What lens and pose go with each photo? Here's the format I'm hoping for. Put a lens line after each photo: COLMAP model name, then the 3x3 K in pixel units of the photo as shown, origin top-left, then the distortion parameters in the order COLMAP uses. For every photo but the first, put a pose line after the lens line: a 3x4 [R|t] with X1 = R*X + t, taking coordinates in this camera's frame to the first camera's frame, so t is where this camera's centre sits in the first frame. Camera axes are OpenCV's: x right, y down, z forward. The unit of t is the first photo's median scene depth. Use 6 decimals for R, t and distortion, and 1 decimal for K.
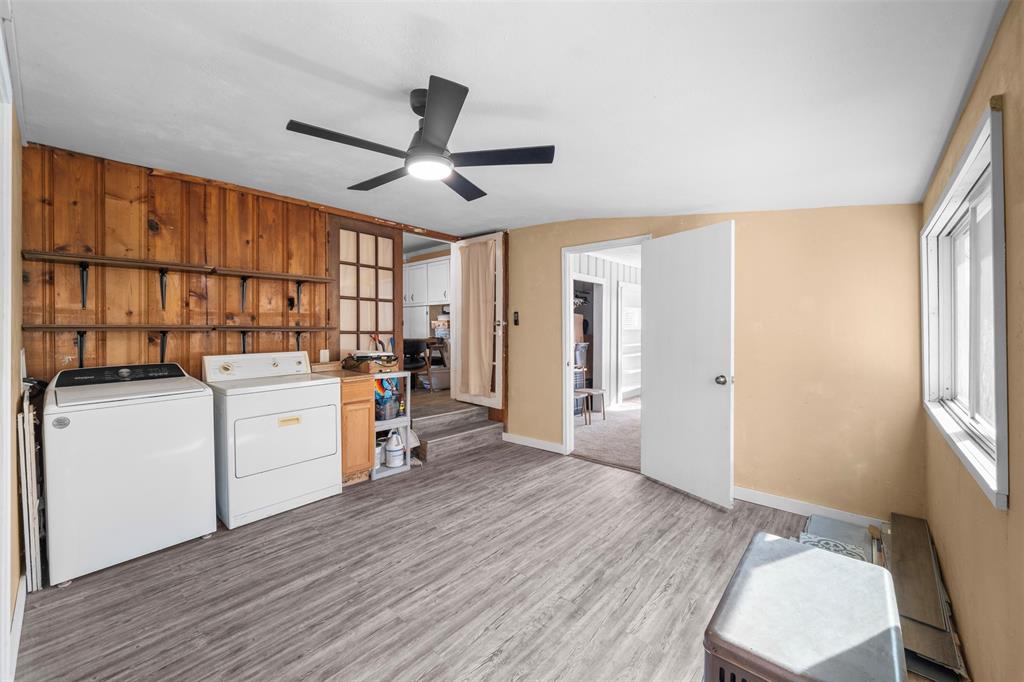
lens RADIAL K [[384.2, 0, 512.0], [0, 384.2, 341.0], [0, 0, 1]] dist [-0.001388, -0.000096]
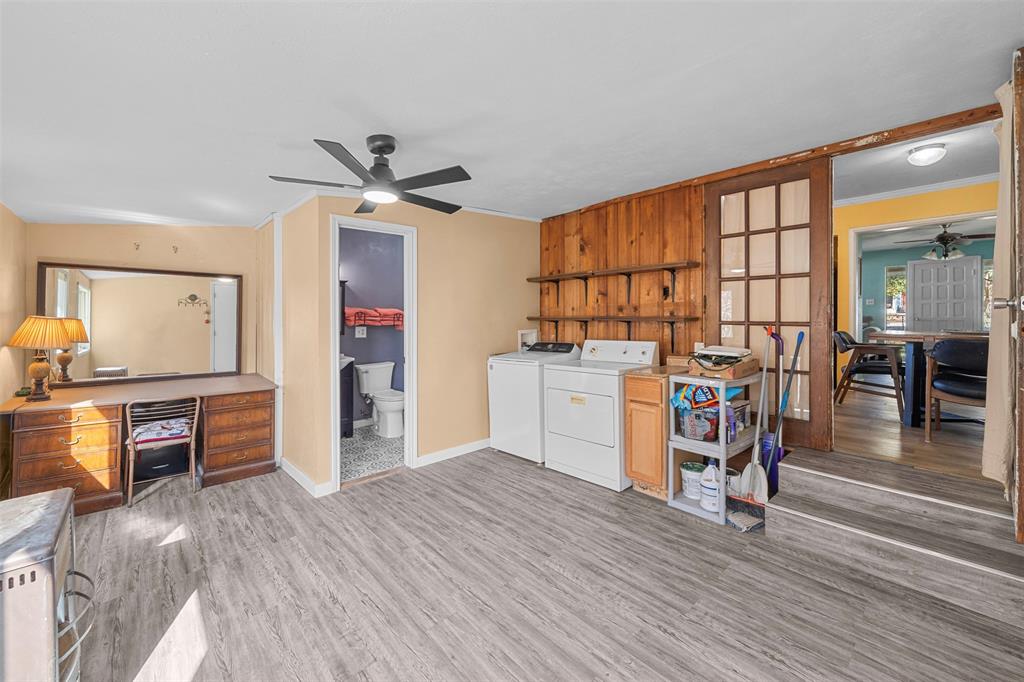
lens RADIAL K [[398.4, 0, 511.2], [0, 398.4, 324.9], [0, 0, 1]] dist [-0.001865, -0.000136]
pose [[-0.078195, 0.017208, -0.996790, 0.522599], [-0.025894, 0.999479, 0.019285, -0.028023], [0.996602, 0.027319, -0.077709, 0.757235]]
